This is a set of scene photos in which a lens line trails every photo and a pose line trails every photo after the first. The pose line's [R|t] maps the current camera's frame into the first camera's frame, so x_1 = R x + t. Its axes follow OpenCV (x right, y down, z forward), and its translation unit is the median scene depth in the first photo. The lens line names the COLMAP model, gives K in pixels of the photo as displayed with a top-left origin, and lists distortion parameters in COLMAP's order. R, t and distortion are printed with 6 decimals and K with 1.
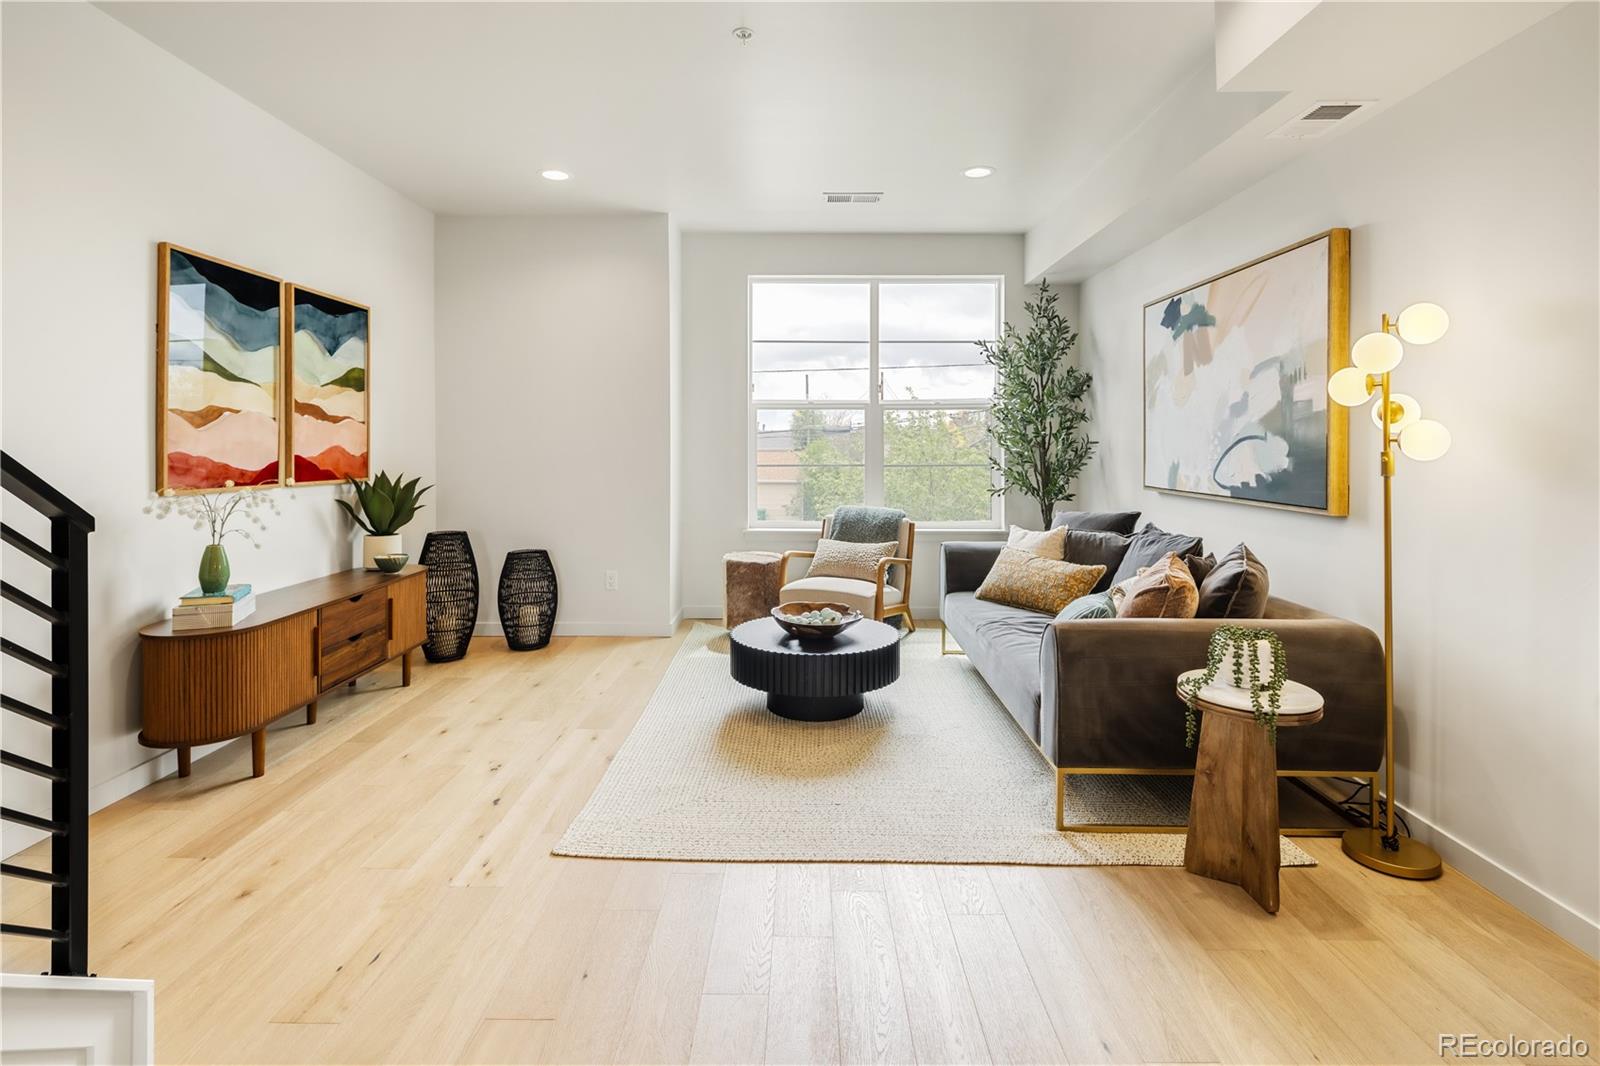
lens RADIAL K [[787.7, 0, 804.9], [0, 787.7, 471.7], [0, 0, 1]] dist [0.001736, 0.000032]
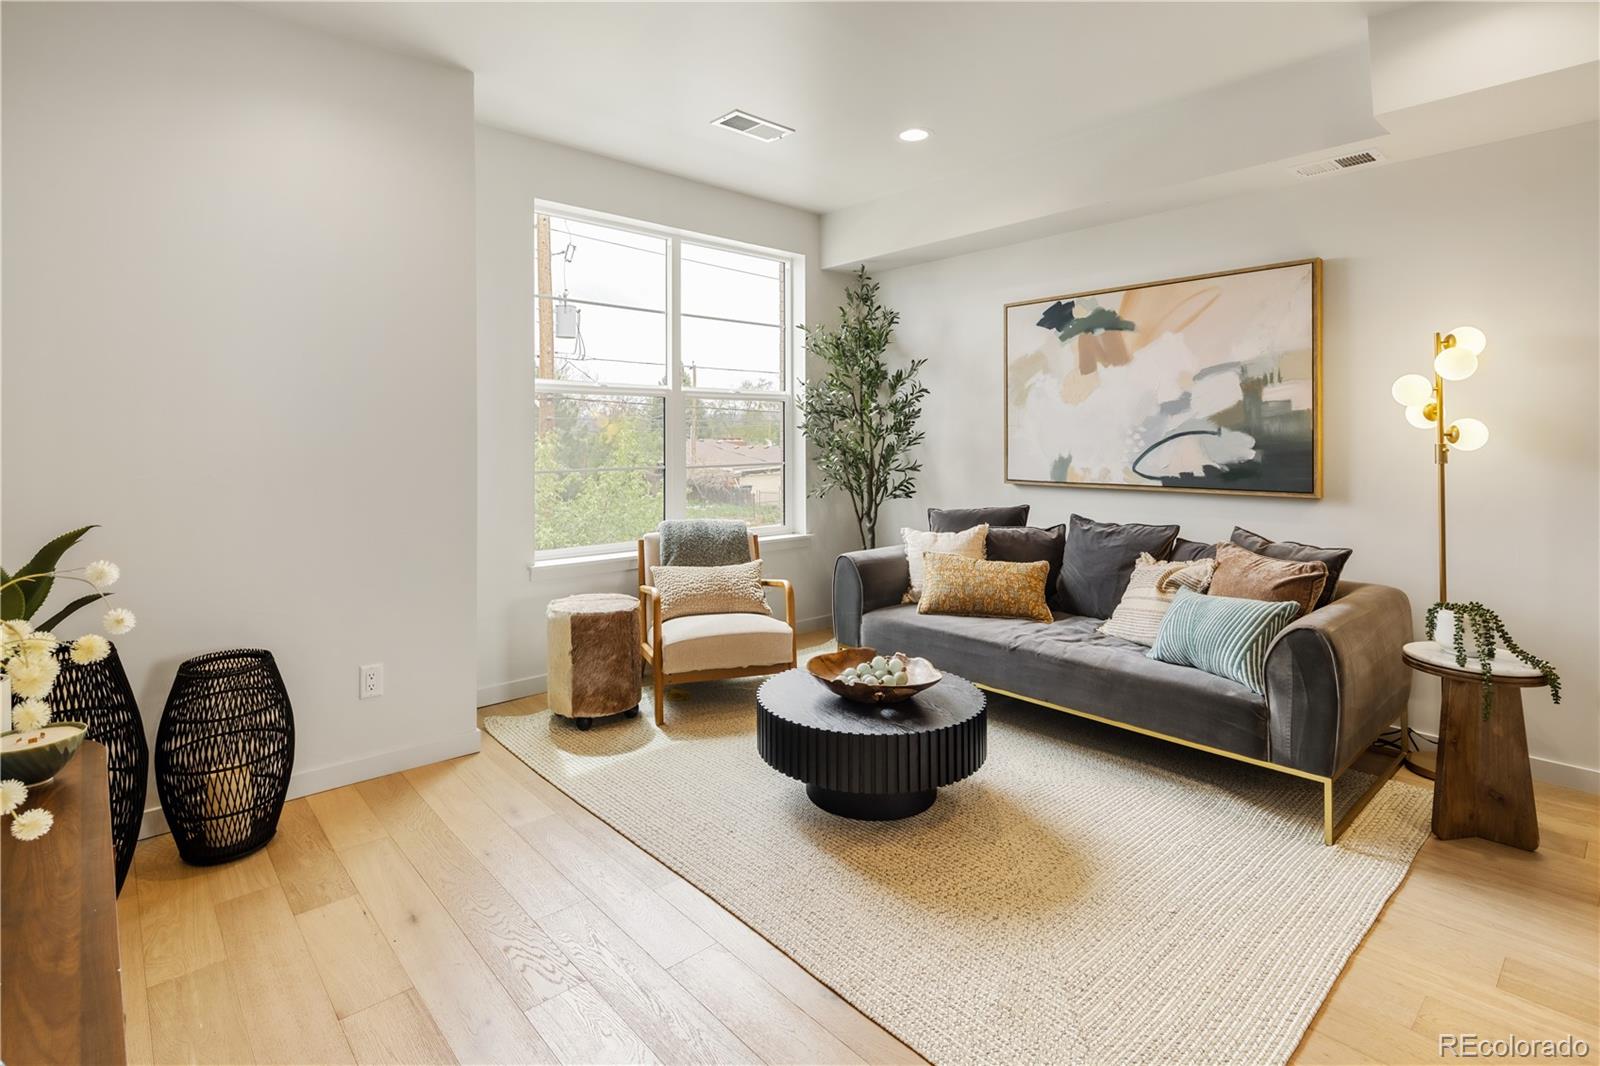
lens RADIAL K [[780.9, 0, 796.3], [0, 780.9, 456.2], [0, 0, 1]] dist [0.000268, -0.000215]
pose [[0.742096, -0.018417, 0.670041, -0.564979], [0.028566, 0.999583, -0.004163, -0.020122], [-0.669685, 0.022230, 0.742313, 0.521508]]
